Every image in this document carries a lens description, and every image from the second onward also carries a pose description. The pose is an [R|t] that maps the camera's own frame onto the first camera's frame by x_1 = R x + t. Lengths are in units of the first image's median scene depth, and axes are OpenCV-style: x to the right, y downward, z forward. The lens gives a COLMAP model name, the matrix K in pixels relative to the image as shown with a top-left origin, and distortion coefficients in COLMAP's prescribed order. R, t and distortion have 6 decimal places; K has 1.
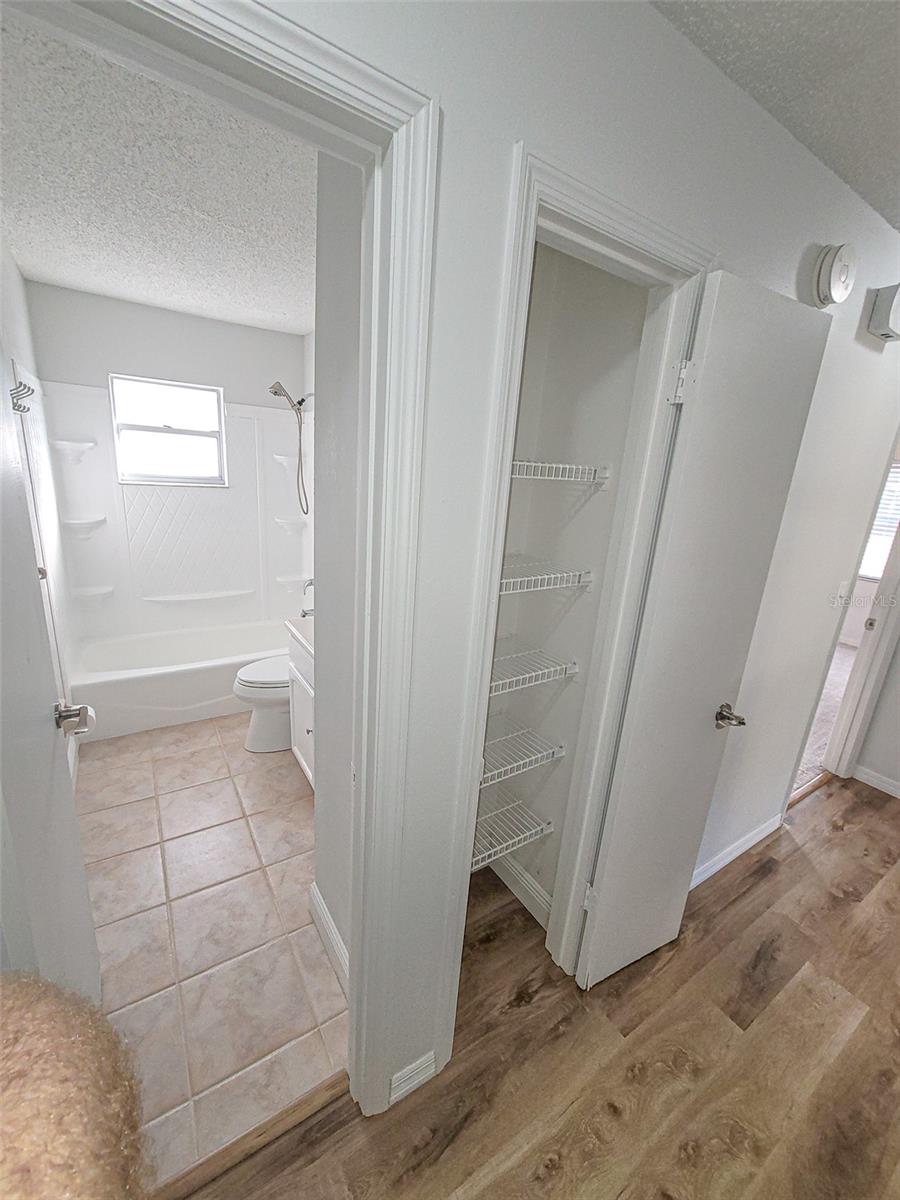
lens RADIAL K [[490.8, 0, 451.0], [0, 490.8, 603.7], [0, 0, 1]] dist [-0.002904, 0.001436]
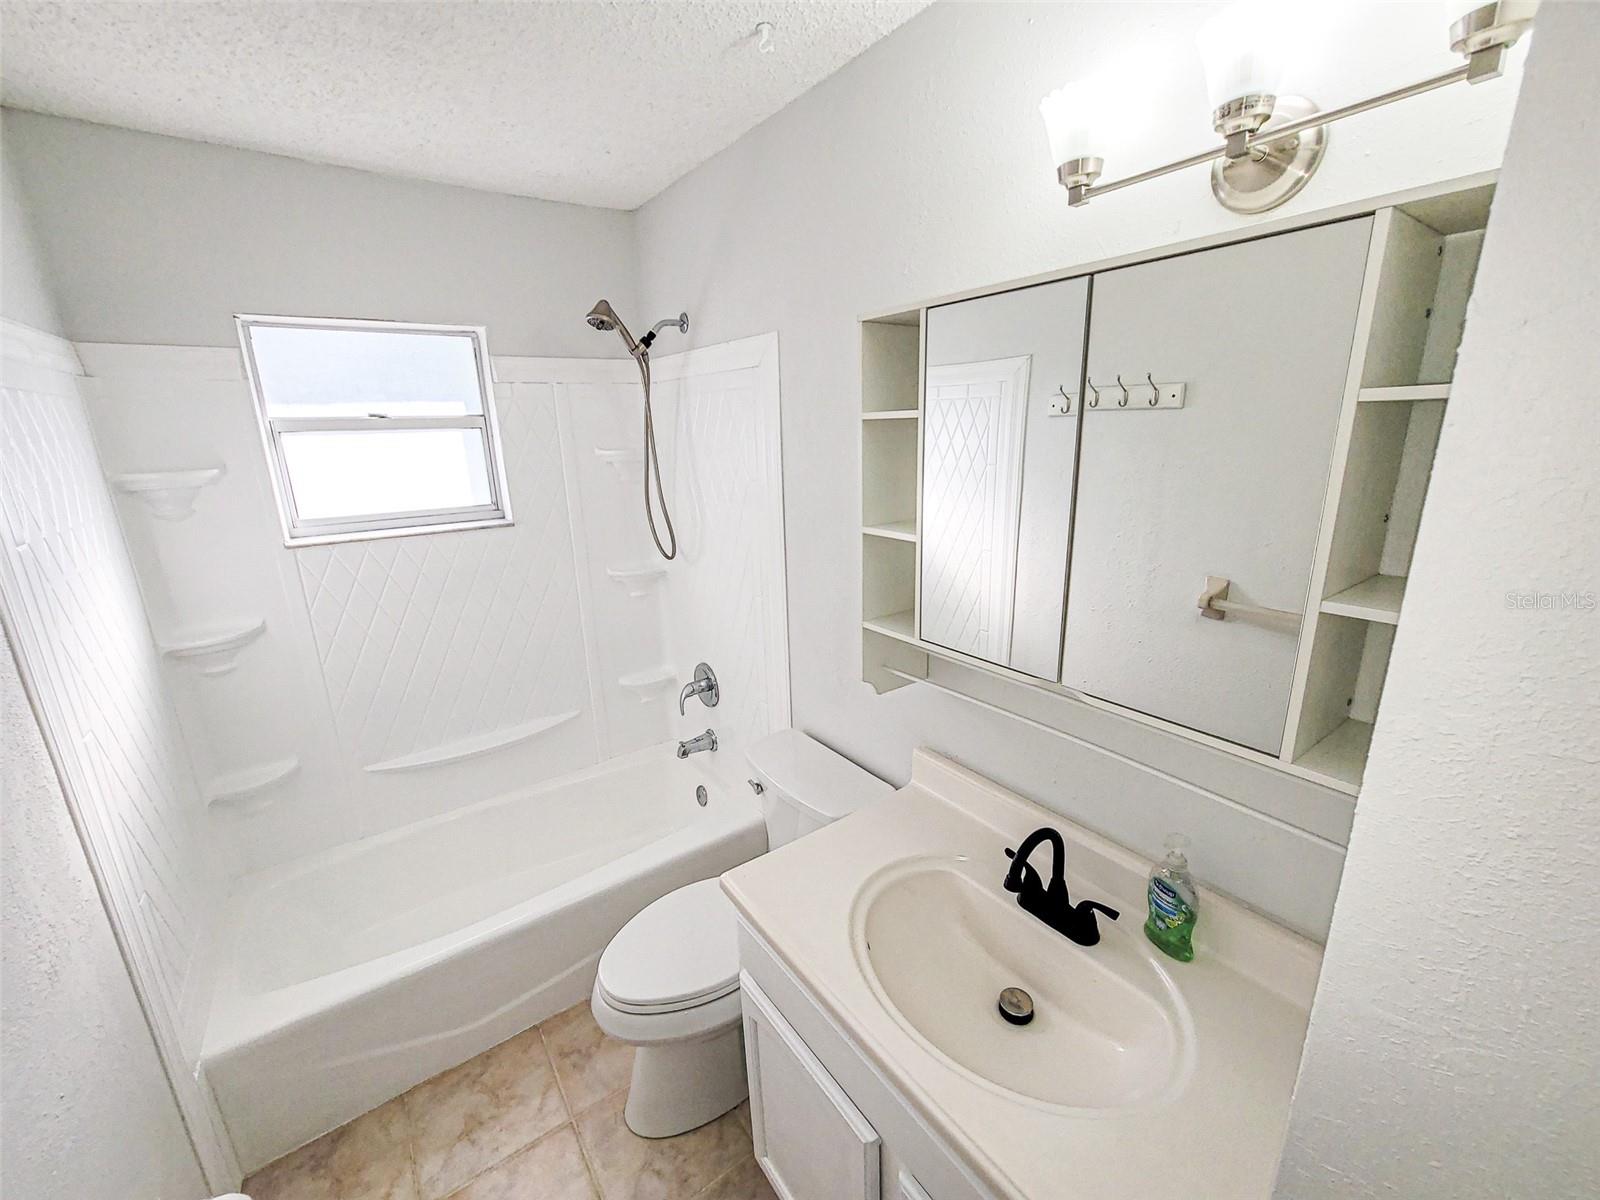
lens RADIAL K [[654.4, 0, 804.5], [0, 654.4, 597.2], [0, 0, 1]] dist [-0.002904, 0.001436]
pose [[0.994132, -0.104806, 0.026772, -0.229105], [0.105030, 0.994444, -0.007079, -0.156830], [-0.025881, 0.009850, 0.999616, 0.404801]]
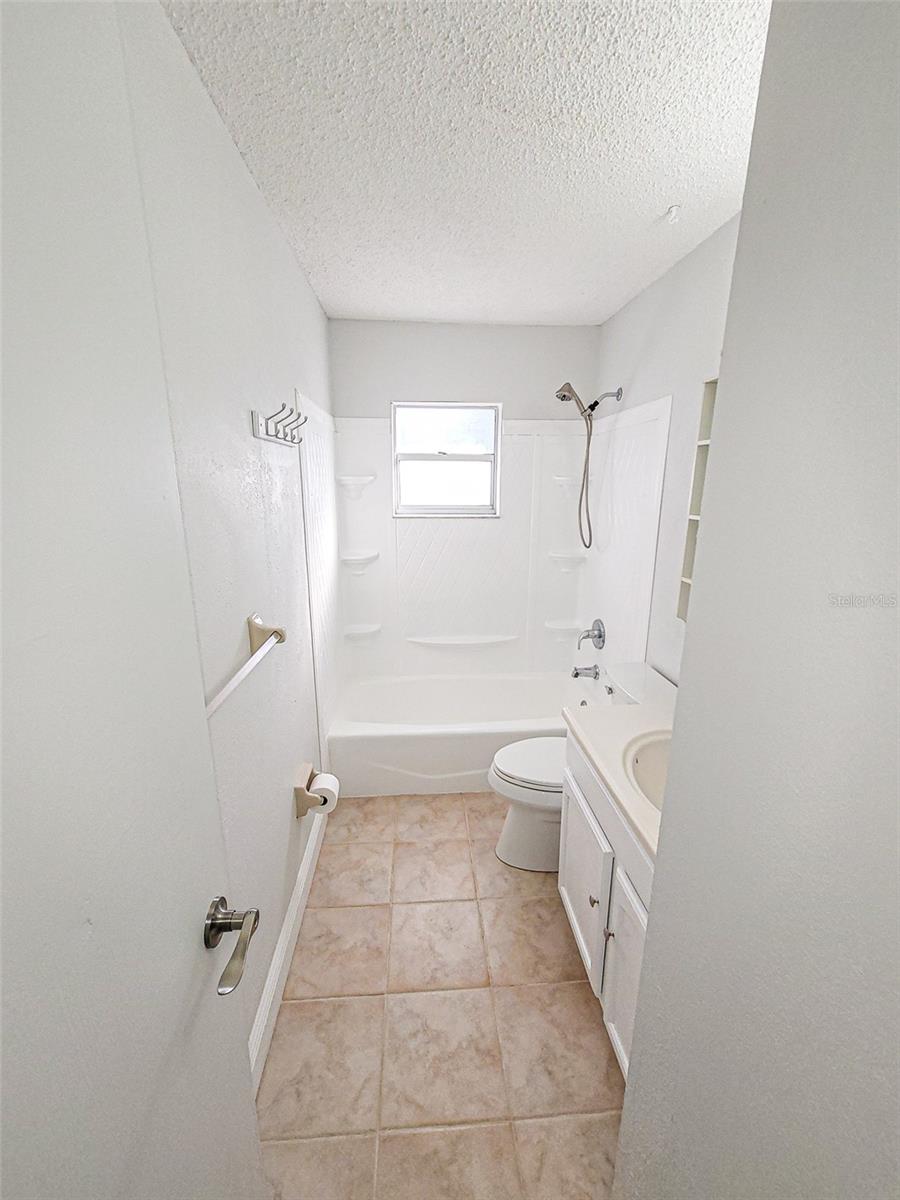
lens RADIAL K [[490.8, 0, 451.0], [0, 490.8, 601.2], [0, 0, 1]] dist [-0.002904, 0.001436]
pose [[0.874148, 0.051103, -0.482964, -0.130791], [-0.074907, 0.996736, -0.030113, -0.071513], [0.479848, 0.062500, 0.875122, 0.268159]]
